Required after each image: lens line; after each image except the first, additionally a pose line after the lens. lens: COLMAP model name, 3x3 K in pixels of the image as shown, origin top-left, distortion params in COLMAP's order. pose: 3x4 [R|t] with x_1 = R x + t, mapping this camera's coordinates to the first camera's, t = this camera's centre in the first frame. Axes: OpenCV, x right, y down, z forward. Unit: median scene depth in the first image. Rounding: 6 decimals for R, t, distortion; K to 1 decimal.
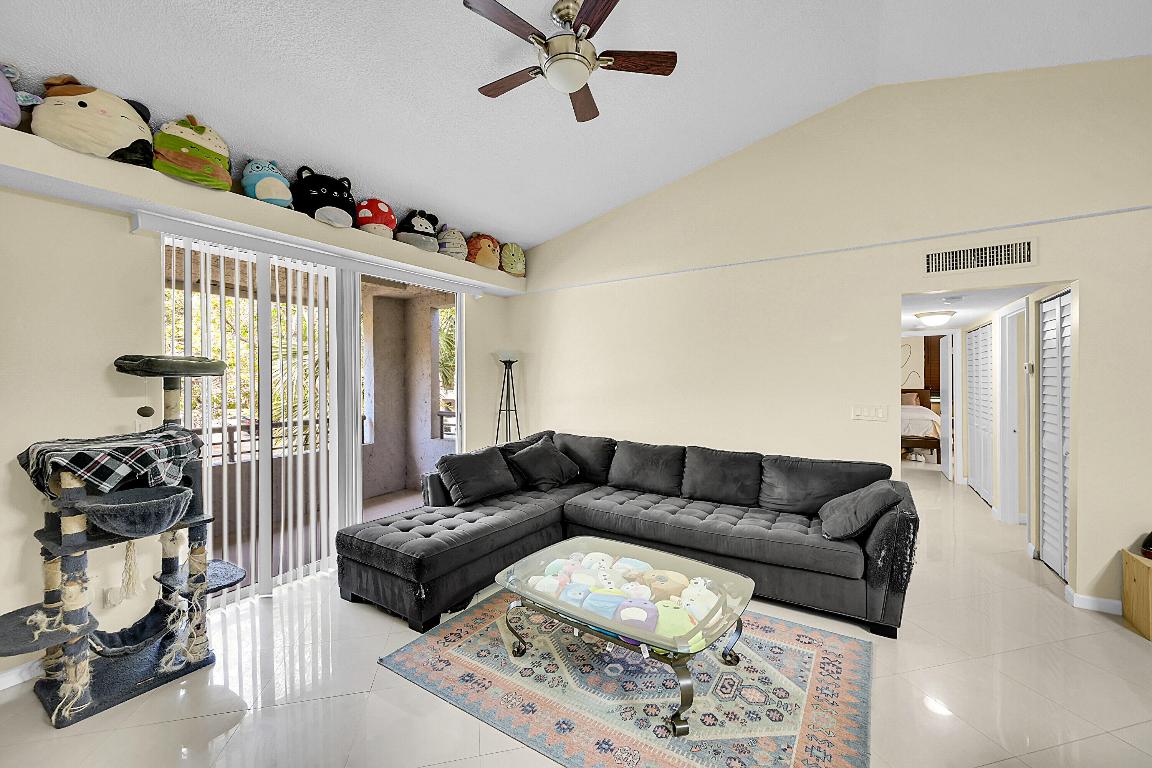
lens RADIAL K [[458.5, 0, 575.3], [0, 458.5, 384.2], [0, 0, 1]] dist [-0.000663, 0.000221]
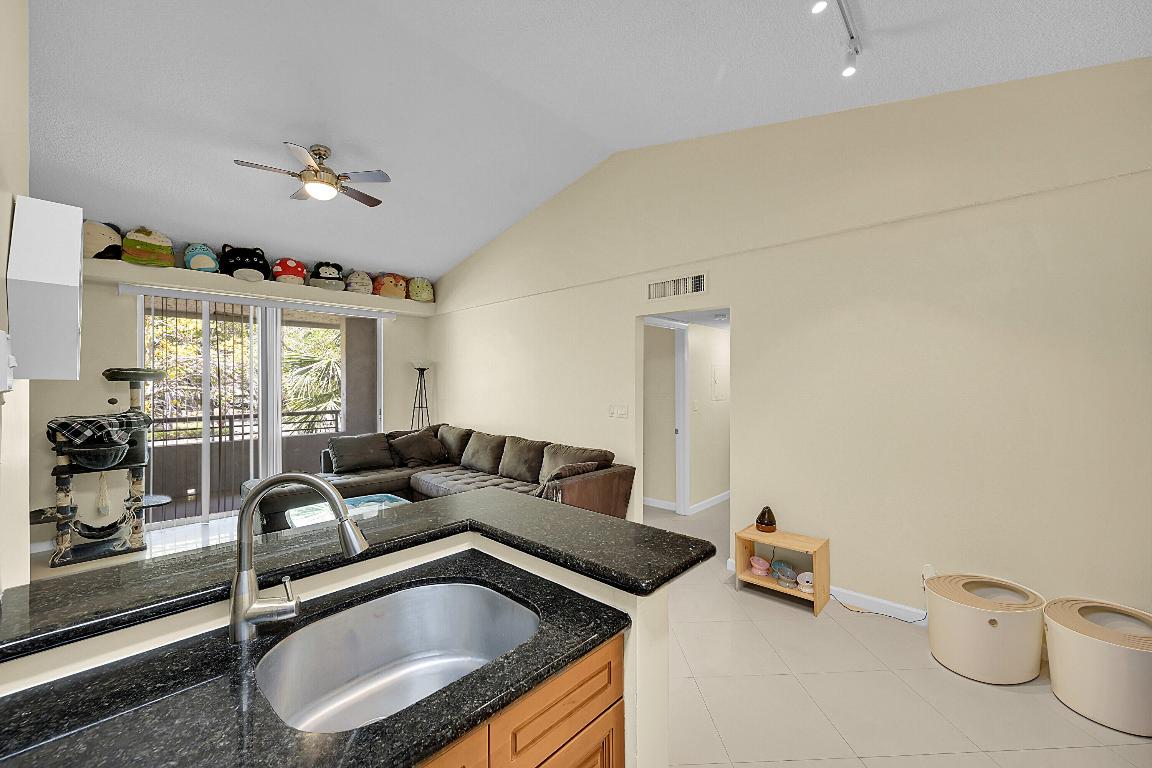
lens RADIAL K [[458.5, 0, 573.7], [0, 458.5, 383.8], [0, 0, 1]] dist [-0.000663, 0.000221]
pose [[0.979600, 0.004532, -0.200908, 0.851473], [-0.006042, 0.999958, -0.006902, -0.003397], [0.200868, 0.007975, 0.979586, -0.264999]]
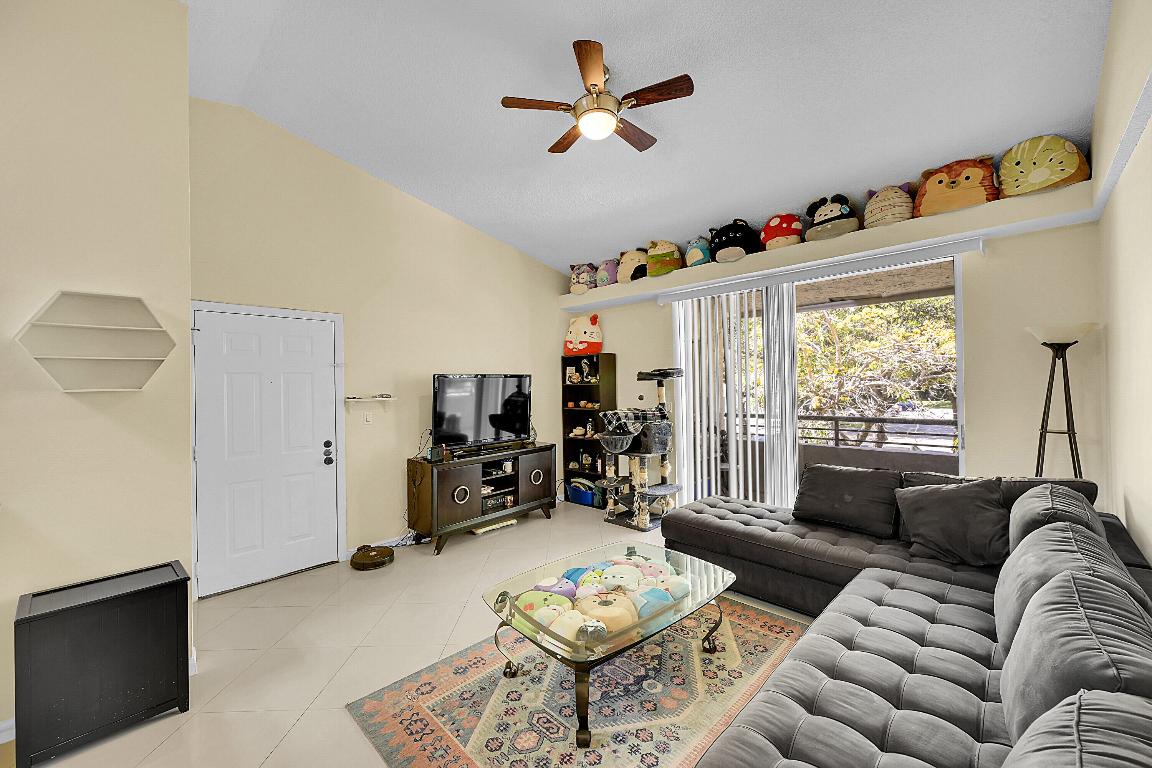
lens RADIAL K [[458.5, 0, 577.7], [0, 458.5, 377.4], [0, 0, 1]] dist [-0.000663, 0.000221]
pose [[-0.219428, 0.001312, -0.975628, 0.854249], [0.008419, 0.999964, -0.000549, -0.023234], [0.975592, -0.008335, -0.219431, 0.893384]]
